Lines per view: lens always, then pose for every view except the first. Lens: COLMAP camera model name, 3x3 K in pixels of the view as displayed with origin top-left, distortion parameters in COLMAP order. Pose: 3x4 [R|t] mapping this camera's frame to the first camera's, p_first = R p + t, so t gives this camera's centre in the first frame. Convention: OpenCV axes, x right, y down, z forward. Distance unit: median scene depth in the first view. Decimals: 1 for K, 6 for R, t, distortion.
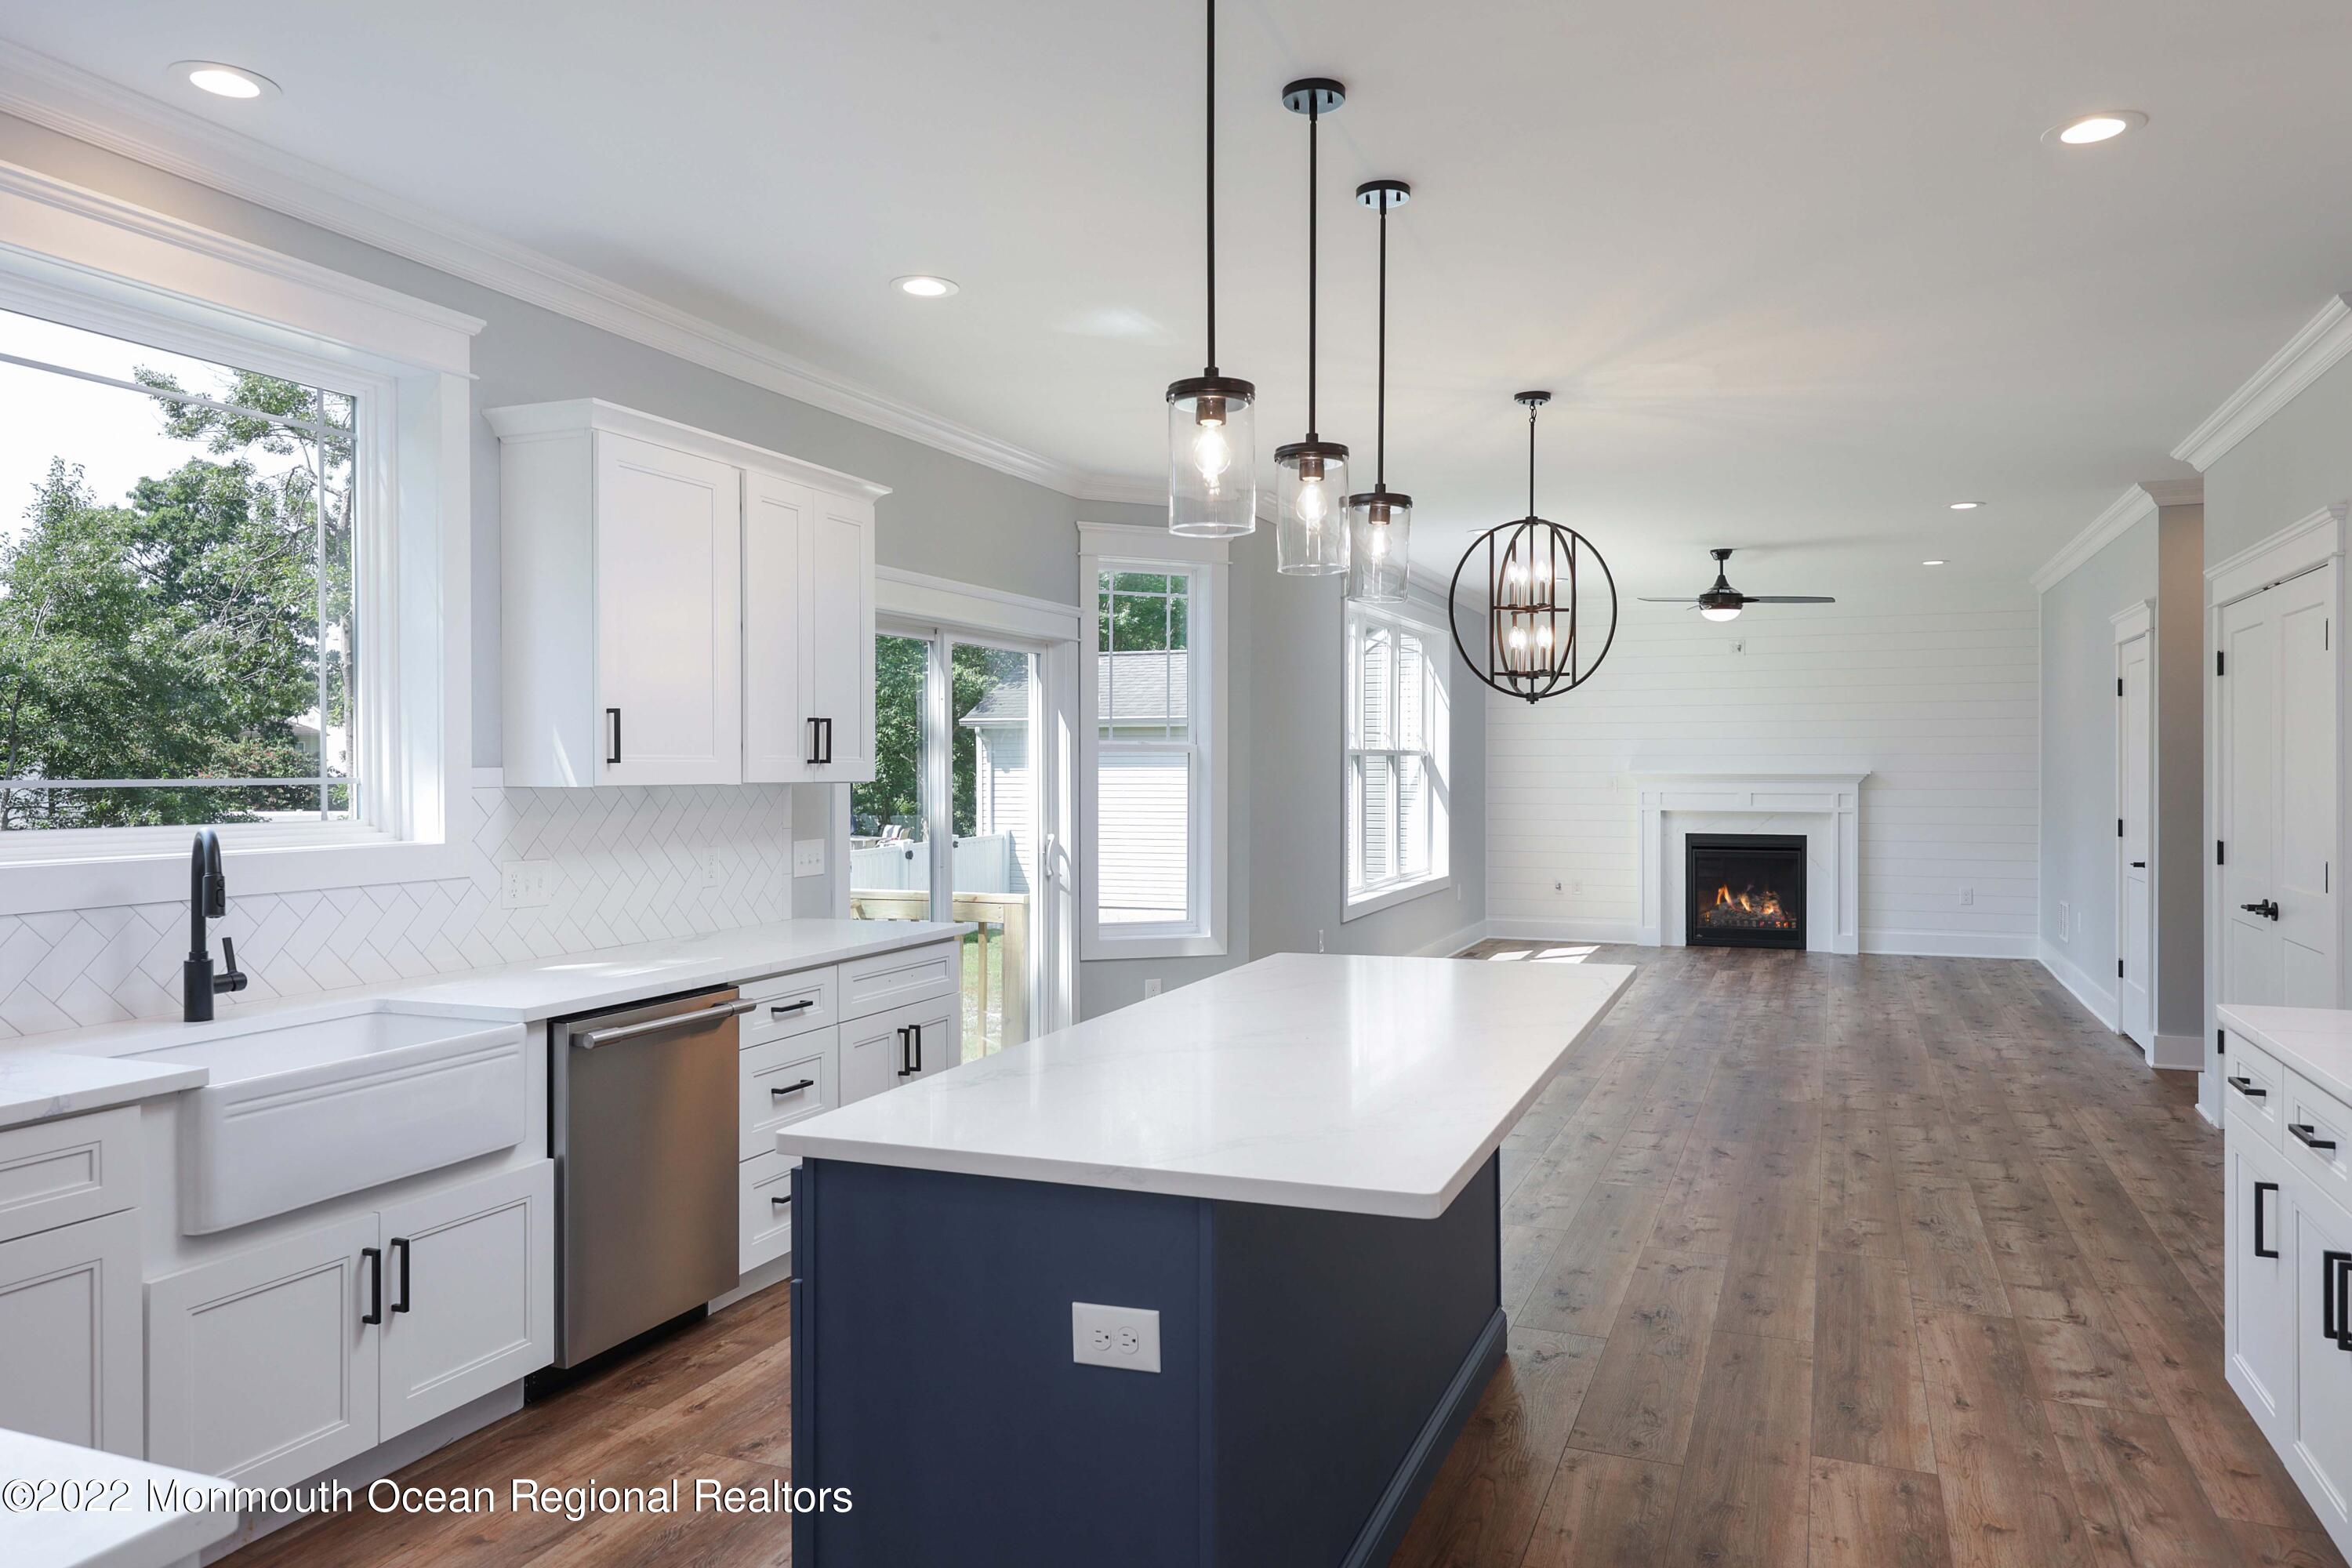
lens RADIAL K [[1642.3, 0, 1176.0], [0, 1642.3, 784.0], [0, 0, 1]] dist [0.031123, -0.000826]
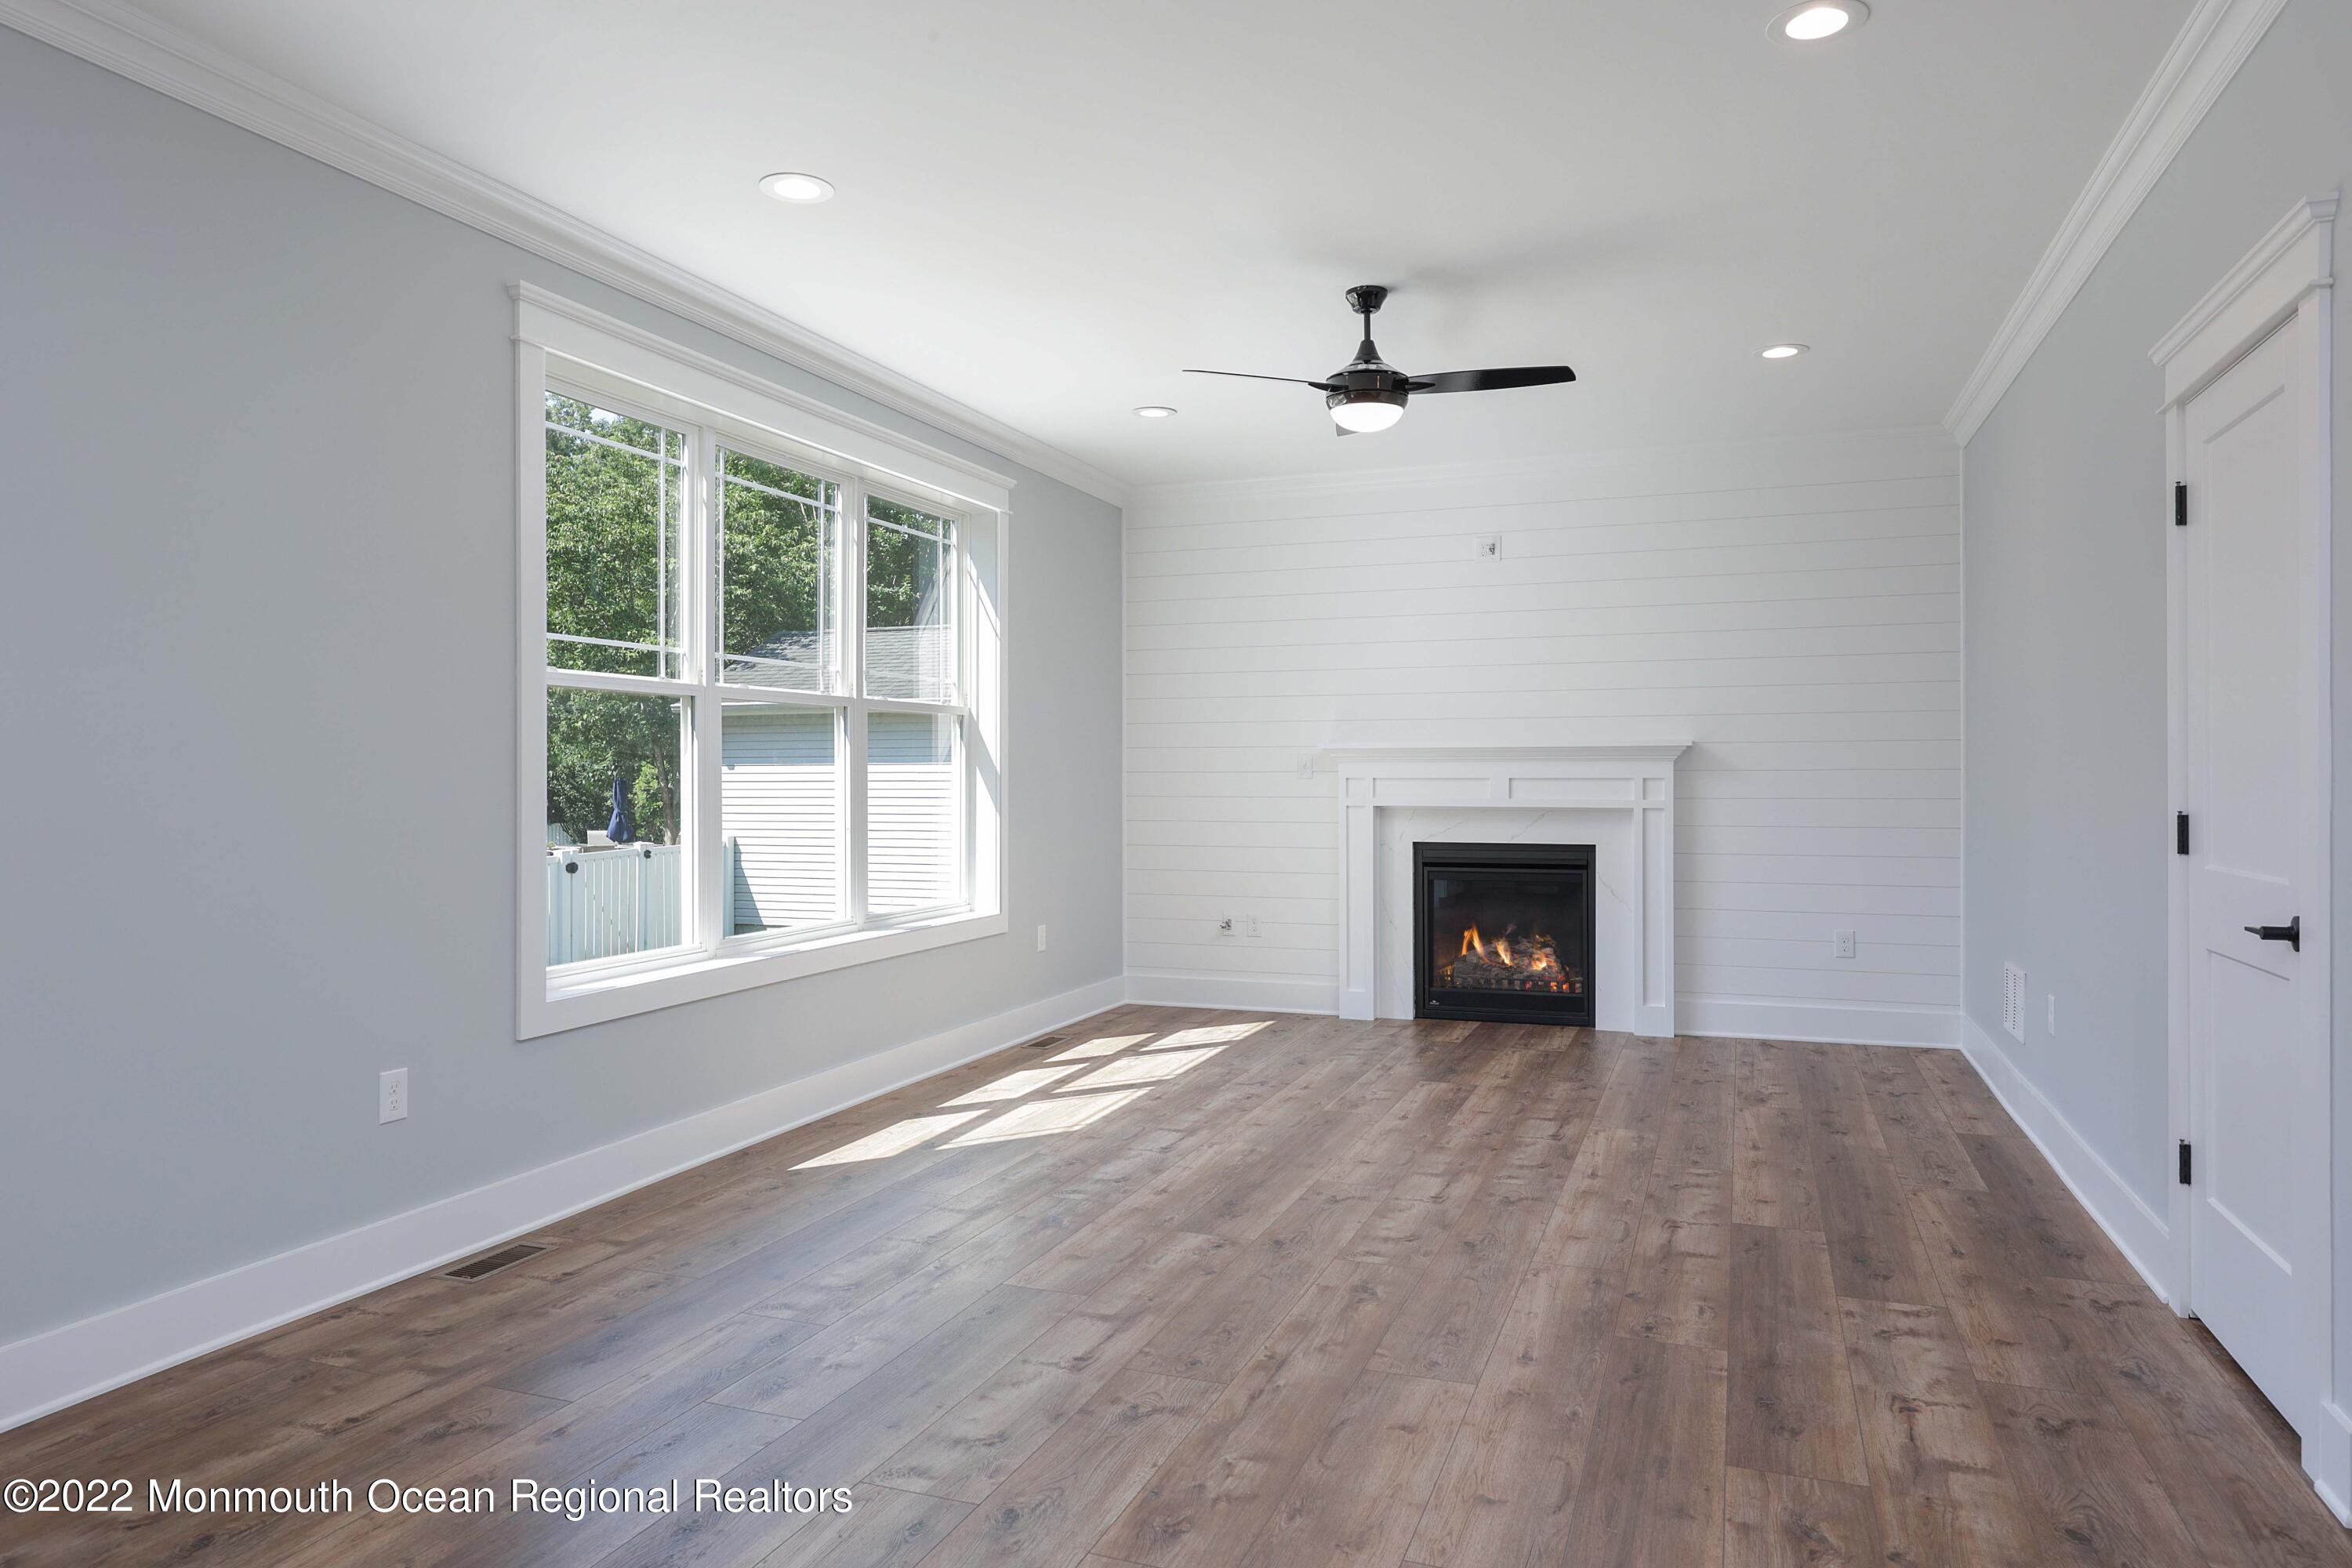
lens RADIAL K [[1497.9, 0, 1176.0], [0, 1497.9, 784.0], [0, 0, 1]] dist [0.000682, 0.001450]
pose [[0.999819, -0.000301, 0.019027, 0.210890], [0.000415, 0.999982, -0.006021, 0.011167], [-0.019025, 0.006028, 0.999801, 0.431779]]
